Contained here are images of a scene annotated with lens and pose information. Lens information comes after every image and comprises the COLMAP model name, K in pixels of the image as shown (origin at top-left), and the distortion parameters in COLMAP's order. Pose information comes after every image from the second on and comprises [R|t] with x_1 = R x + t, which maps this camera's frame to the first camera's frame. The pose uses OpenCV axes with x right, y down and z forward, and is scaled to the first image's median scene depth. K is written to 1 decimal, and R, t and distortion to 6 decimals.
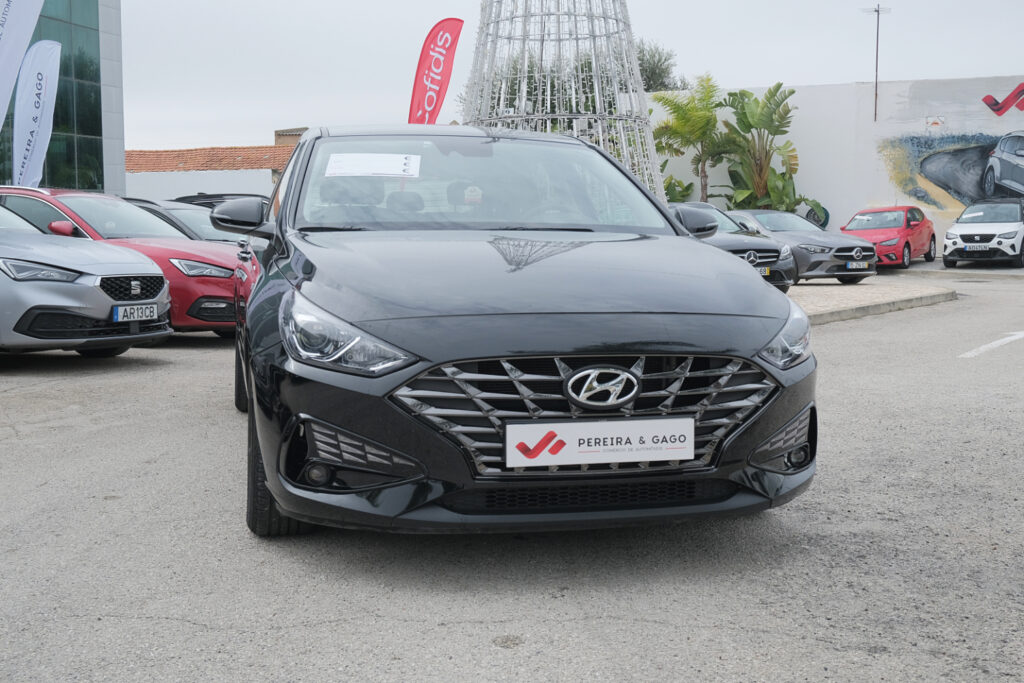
lens RADIAL K [[1171.1, 0, 512.0], [0, 1171.1, 341.5], [0, 0, 1]] dist [-0.004656, -0.008684]
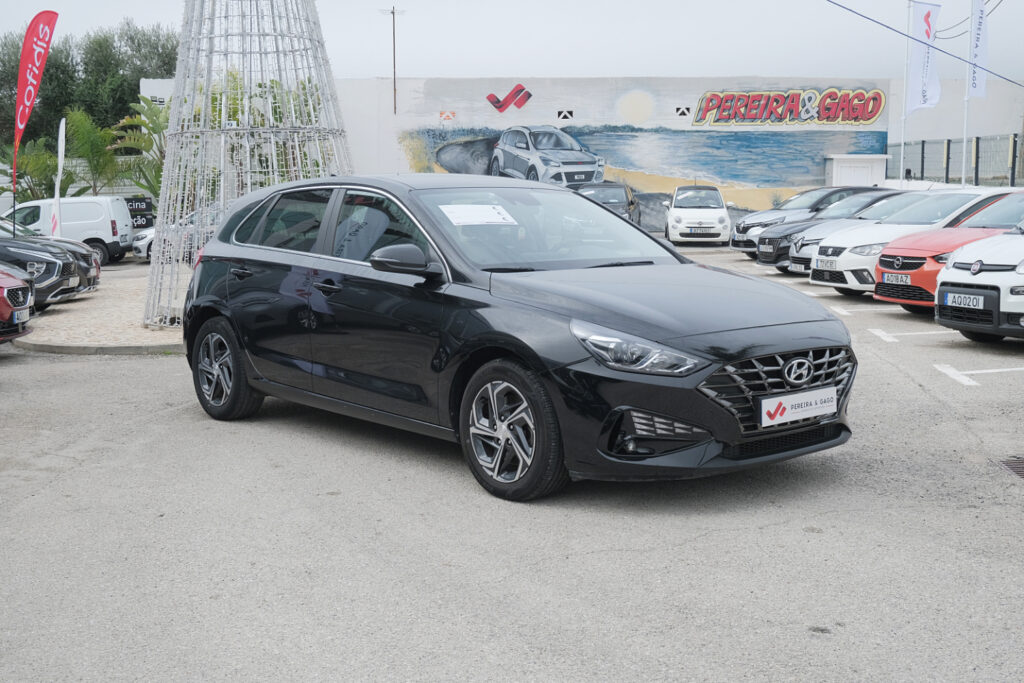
lens RADIAL K [[1171.1, 0, 512.0], [0, 1171.1, 341.5], [0, 0, 1]] dist [-0.004656, -0.008684]
pose [[0.893525, -0.065378, 0.444228, -0.258841], [0.056822, 0.997853, 0.032565, -0.020018], [-0.445403, -0.003855, 0.895322, -0.065451]]
